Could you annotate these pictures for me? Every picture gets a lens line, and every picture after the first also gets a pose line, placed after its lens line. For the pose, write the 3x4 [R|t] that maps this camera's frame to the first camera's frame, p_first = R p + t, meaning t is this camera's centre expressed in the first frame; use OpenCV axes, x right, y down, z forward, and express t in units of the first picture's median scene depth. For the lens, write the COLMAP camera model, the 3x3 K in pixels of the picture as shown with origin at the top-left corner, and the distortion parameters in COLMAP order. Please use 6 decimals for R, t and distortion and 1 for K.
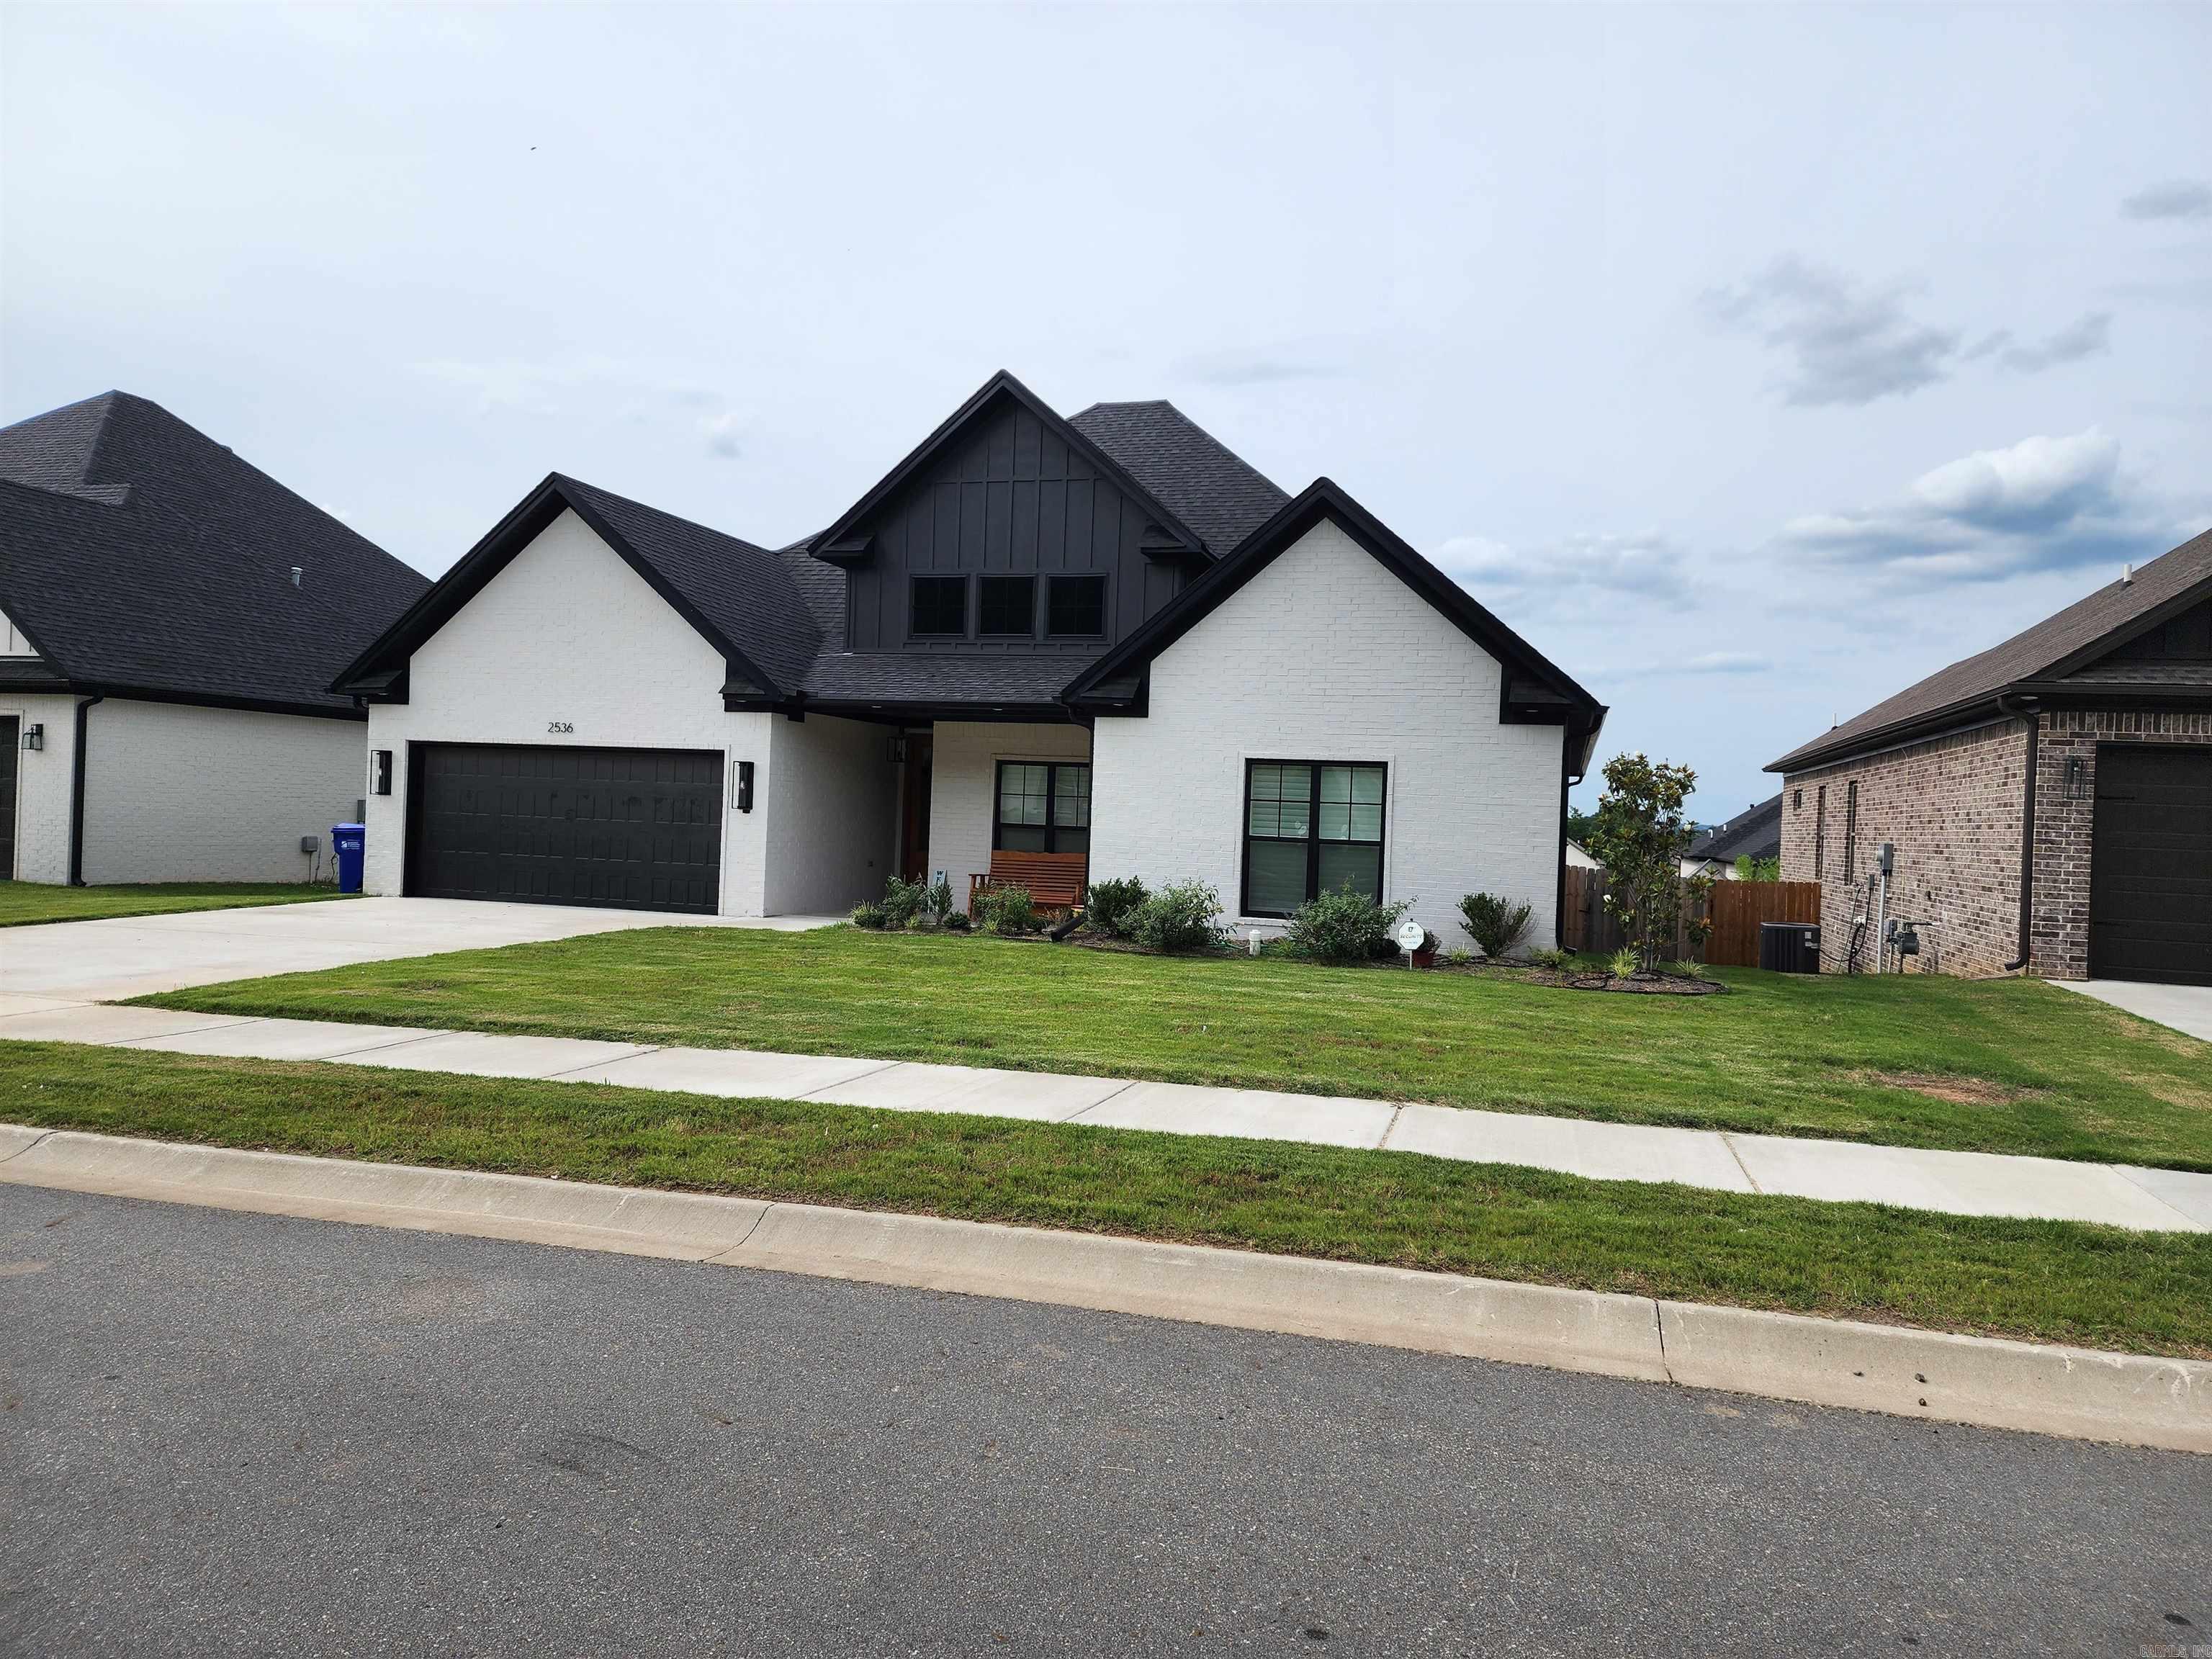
lens RADIAL K [[1442.1, 0, 1109.3], [0, 1442.1, 822.0], [0, 0, 1]] dist [0.043731, -0.000234]
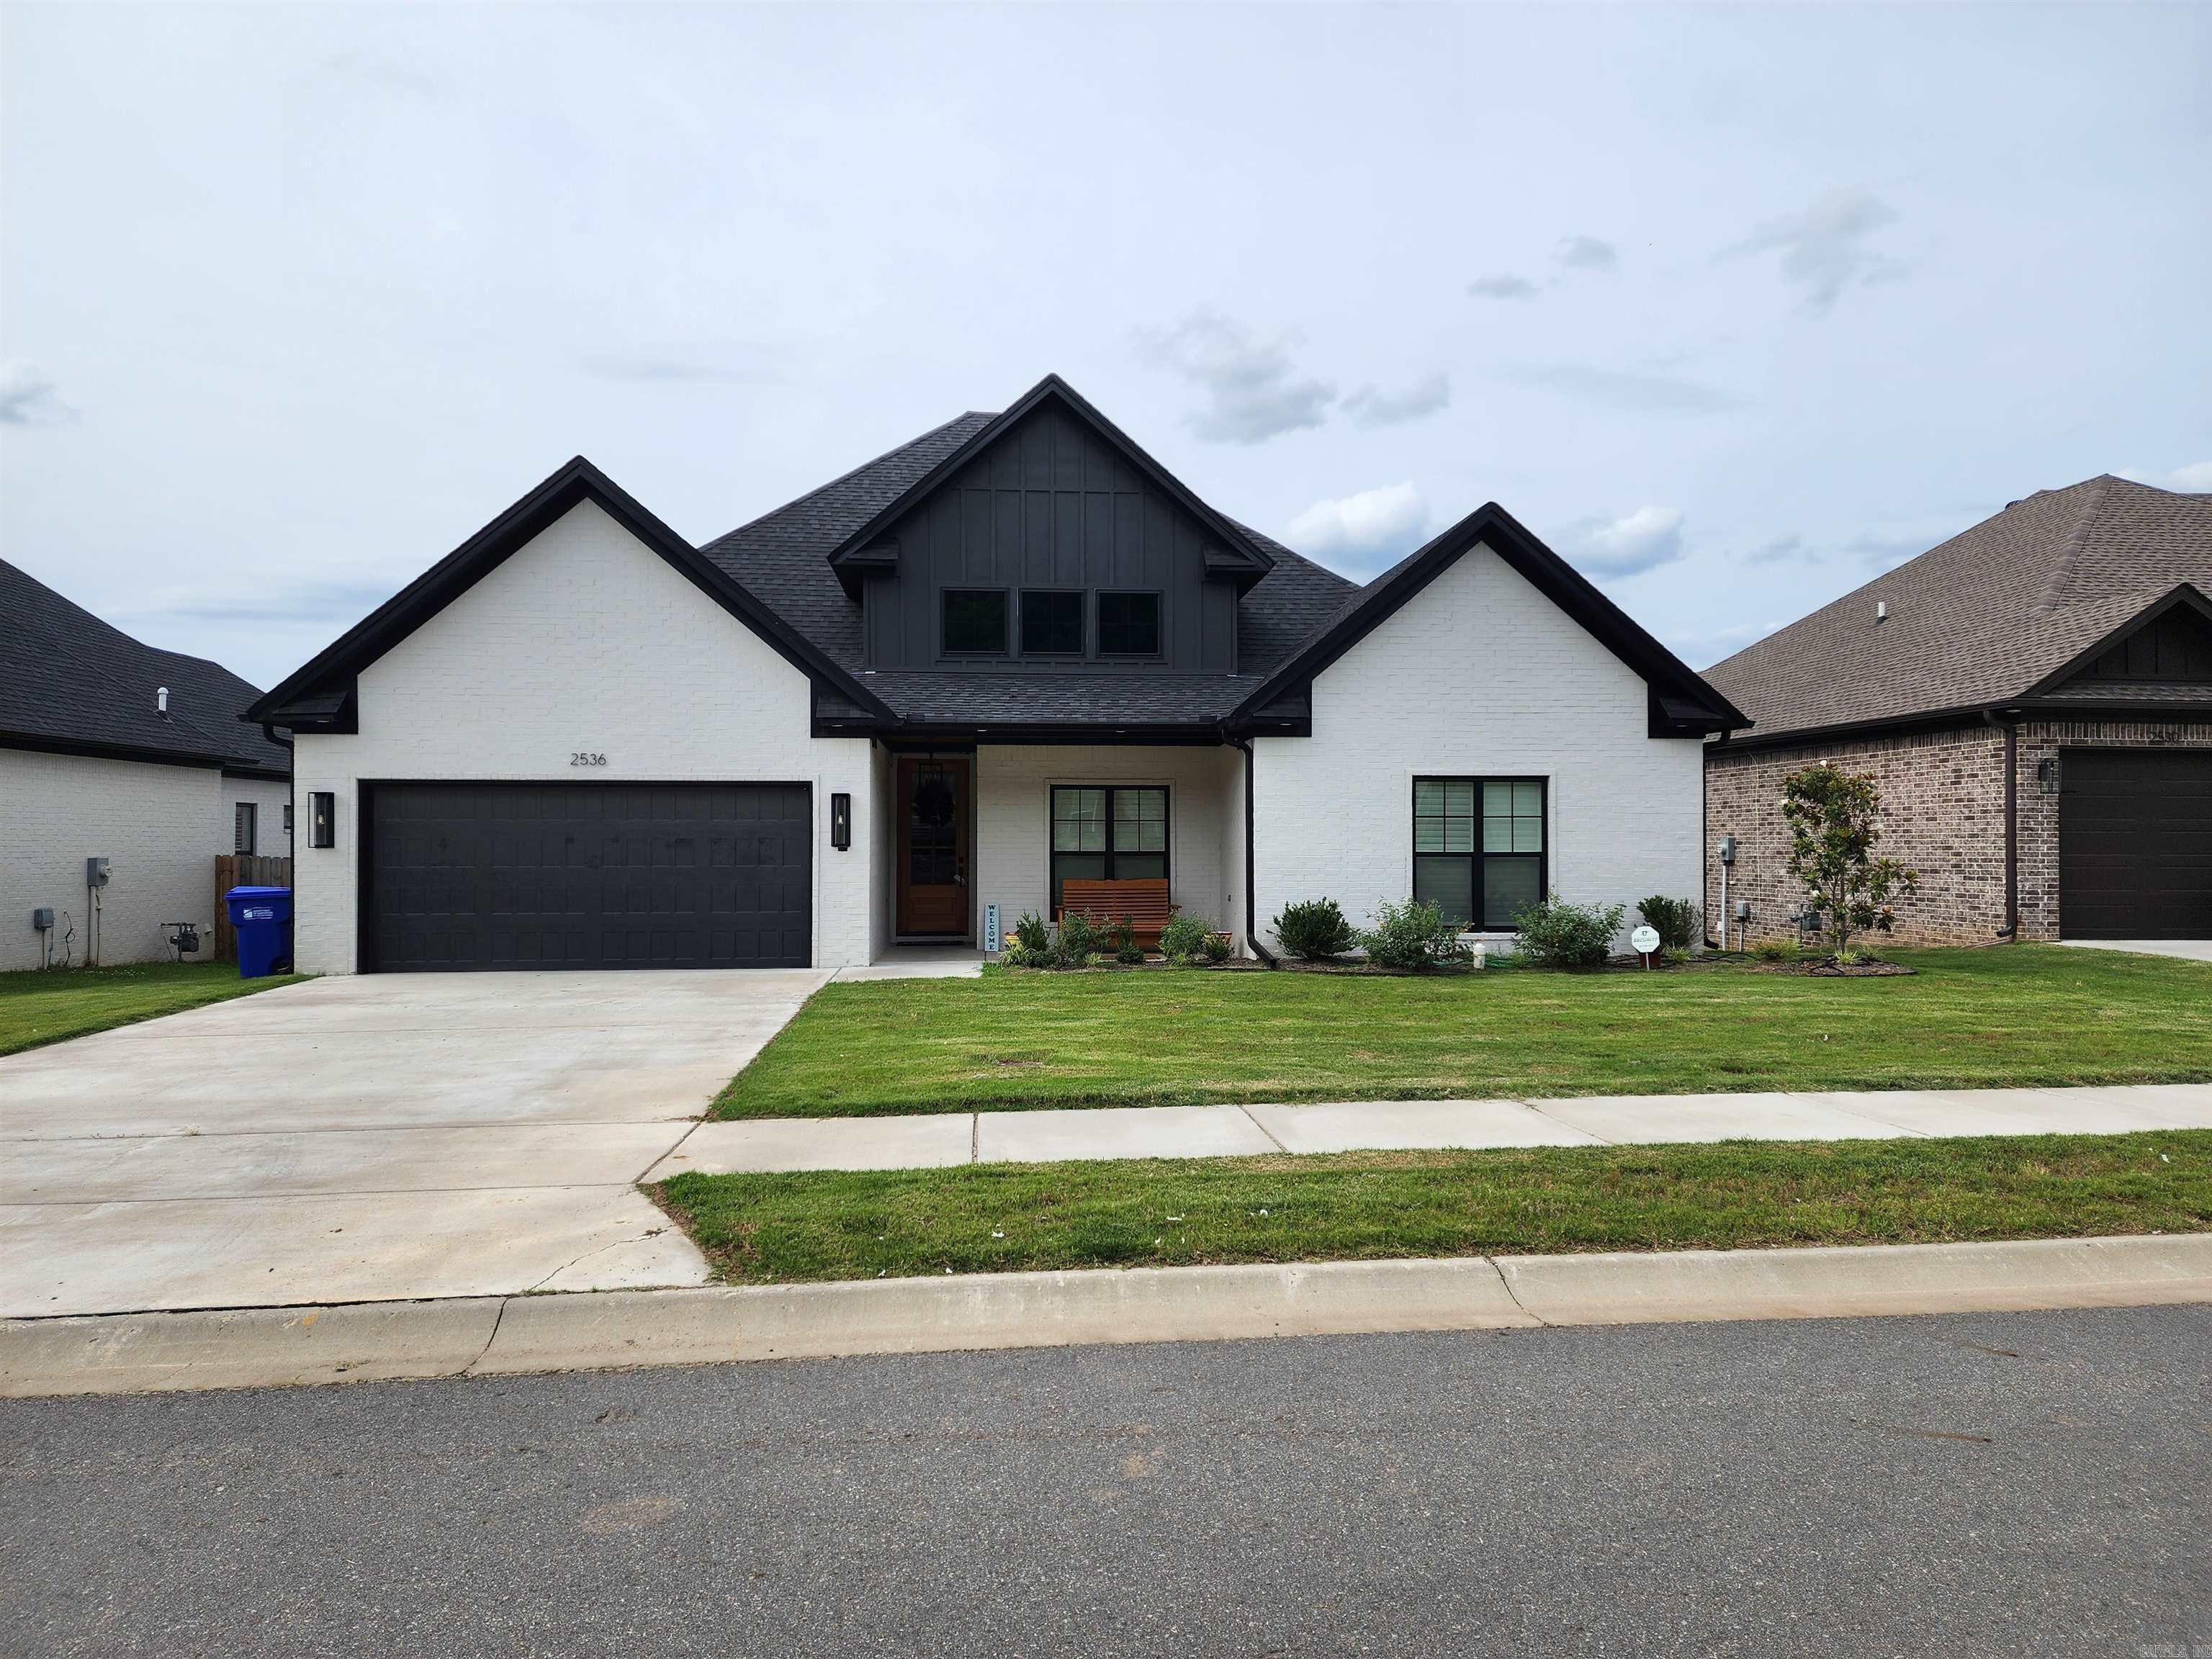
lens RADIAL K [[1478.3, 0, 1088.0], [0, 1478.3, 822.4], [0, 0, 1]] dist [0.092837, -0.085406]
pose [[0.933065, -0.035007, 0.358000, -0.435002], [0.039063, 0.999228, -0.004101, -0.014158], [-0.357581, 0.017811, 0.933712, 0.090931]]
